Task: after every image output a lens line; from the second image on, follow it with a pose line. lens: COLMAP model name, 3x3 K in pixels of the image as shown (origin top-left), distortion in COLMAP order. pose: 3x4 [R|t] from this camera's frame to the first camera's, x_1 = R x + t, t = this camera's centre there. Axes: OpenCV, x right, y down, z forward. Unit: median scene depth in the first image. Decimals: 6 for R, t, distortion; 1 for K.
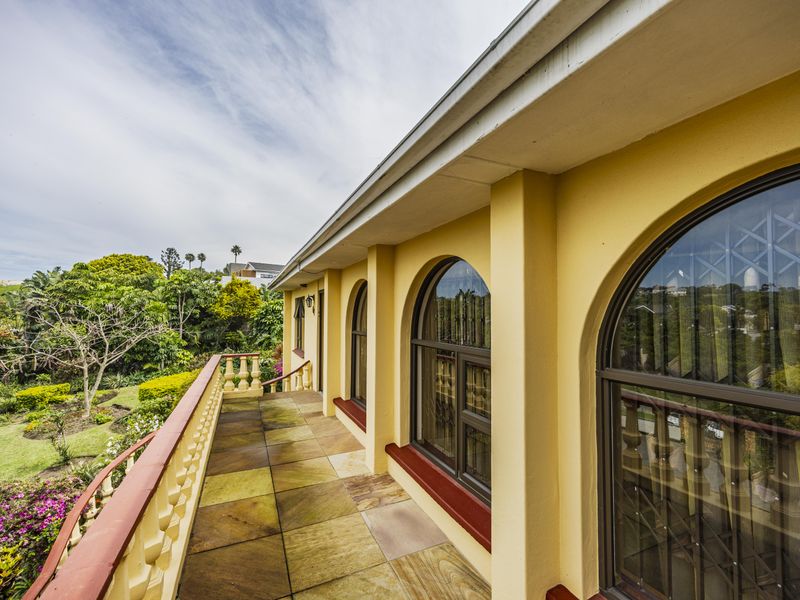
lens RADIAL K [[341.1, 0, 403.1], [0, 341.1, 300.0], [0, 0, 1]] dist [-0.014845, 0.002528]
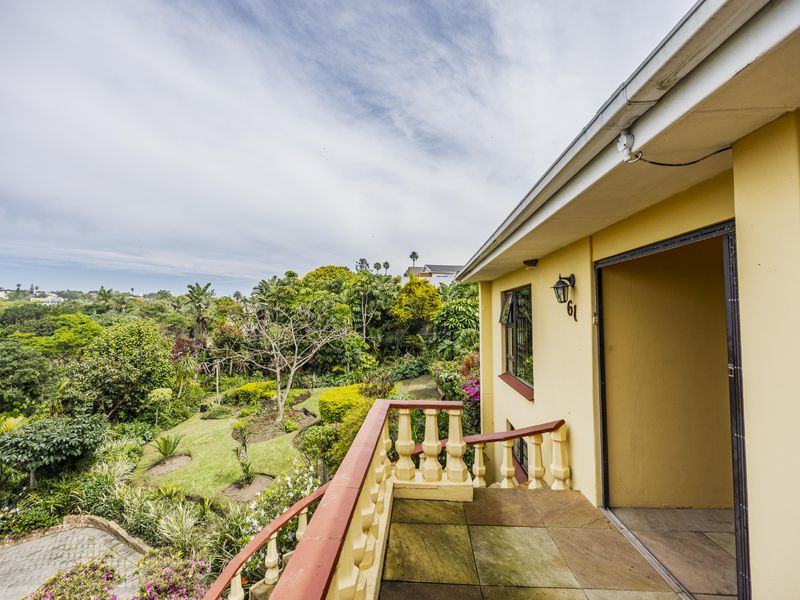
lens RADIAL K [[341.1, 0, 398.5], [0, 341.1, 296.9], [0, 0, 1]] dist [-0.014845, 0.002528]
pose [[0.875181, -0.027071, -0.483037, -0.086300], [0.020271, 0.999608, -0.019293, 0.006120], [0.483370, 0.007093, 0.875387, 0.176130]]
